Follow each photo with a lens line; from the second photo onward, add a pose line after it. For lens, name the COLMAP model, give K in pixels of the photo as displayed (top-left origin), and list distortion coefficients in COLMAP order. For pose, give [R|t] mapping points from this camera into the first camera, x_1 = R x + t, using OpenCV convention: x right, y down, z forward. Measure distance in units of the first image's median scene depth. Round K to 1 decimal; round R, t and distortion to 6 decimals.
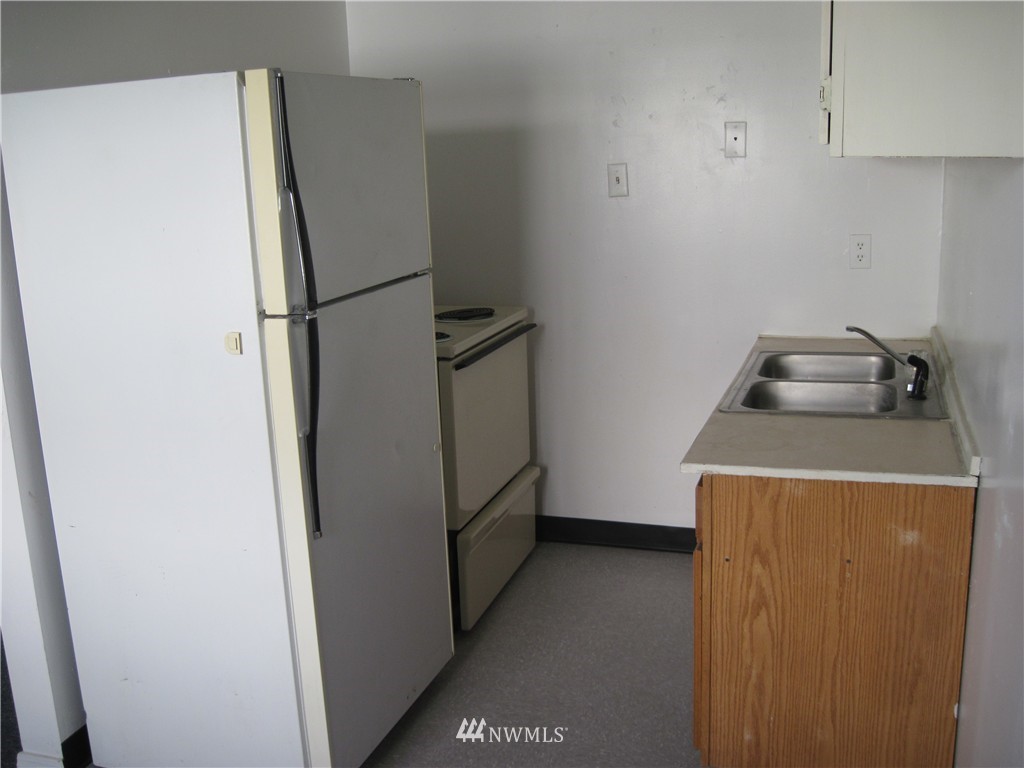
lens RADIAL K [[1057.5, 0, 511.5], [0, 1057.5, 383.0], [0, 0, 1]] dist [-0.109582, 0.000000]
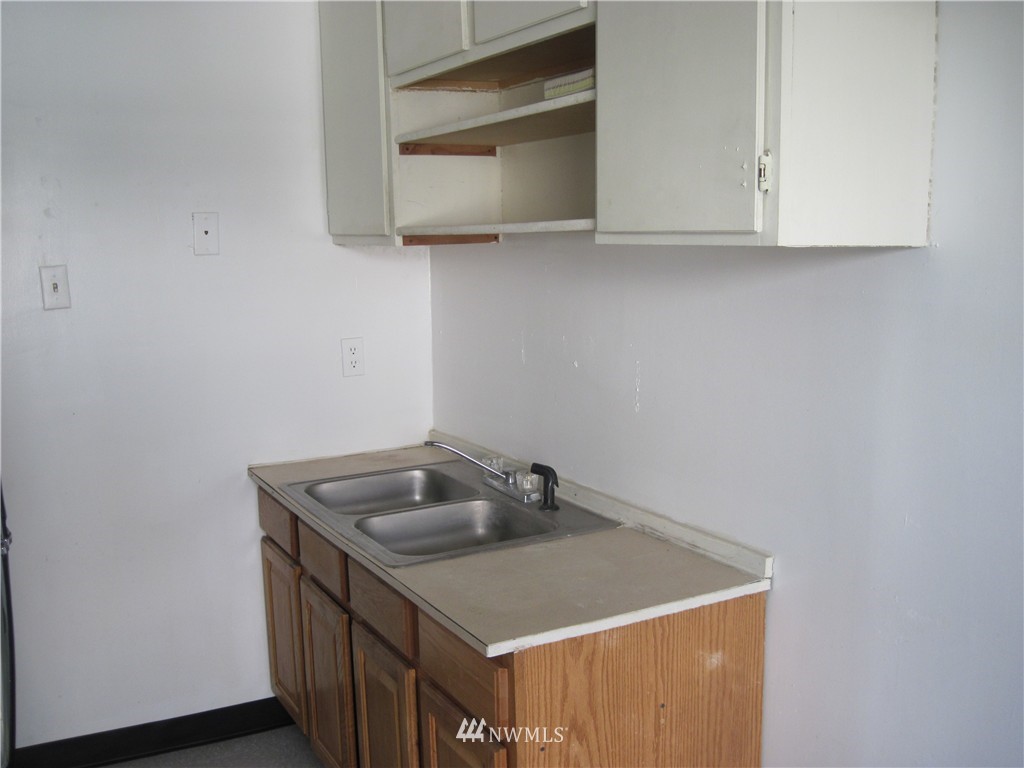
lens RADIAL K [[1057.5, 0, 505.7], [0, 1057.5, 402.9], [0, 0, 1]] dist [-0.109582, 0.000000]
pose [[0.684248, -0.096925, 0.722780, -0.374531], [0.153088, 0.988135, -0.012417, -0.088989], [-0.713000, 0.119146, 0.690967, 0.452976]]
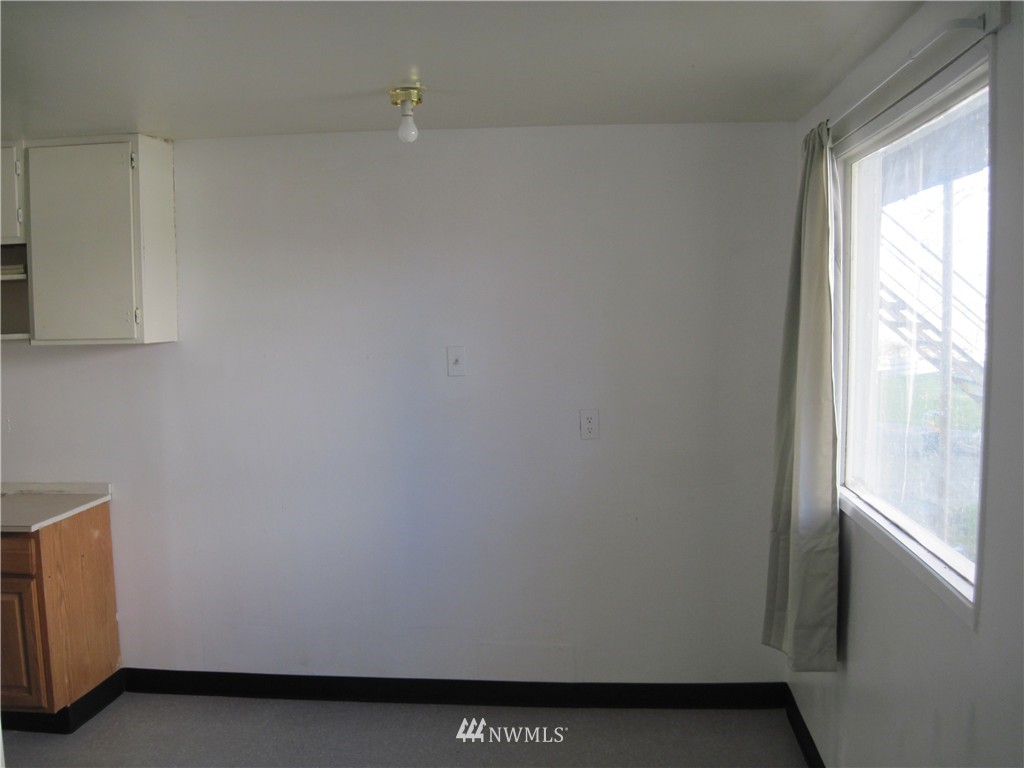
lens RADIAL K [[1057.5, 0, 512.8], [0, 1057.5, 386.3], [0, 0, 1]] dist [-0.109582, 0.000000]
pose [[-0.225805, -0.040741, 0.973320, -1.647946], [0.231450, 0.968273, 0.094225, -0.121204], [-0.946279, 0.246551, -0.209212, 0.575430]]
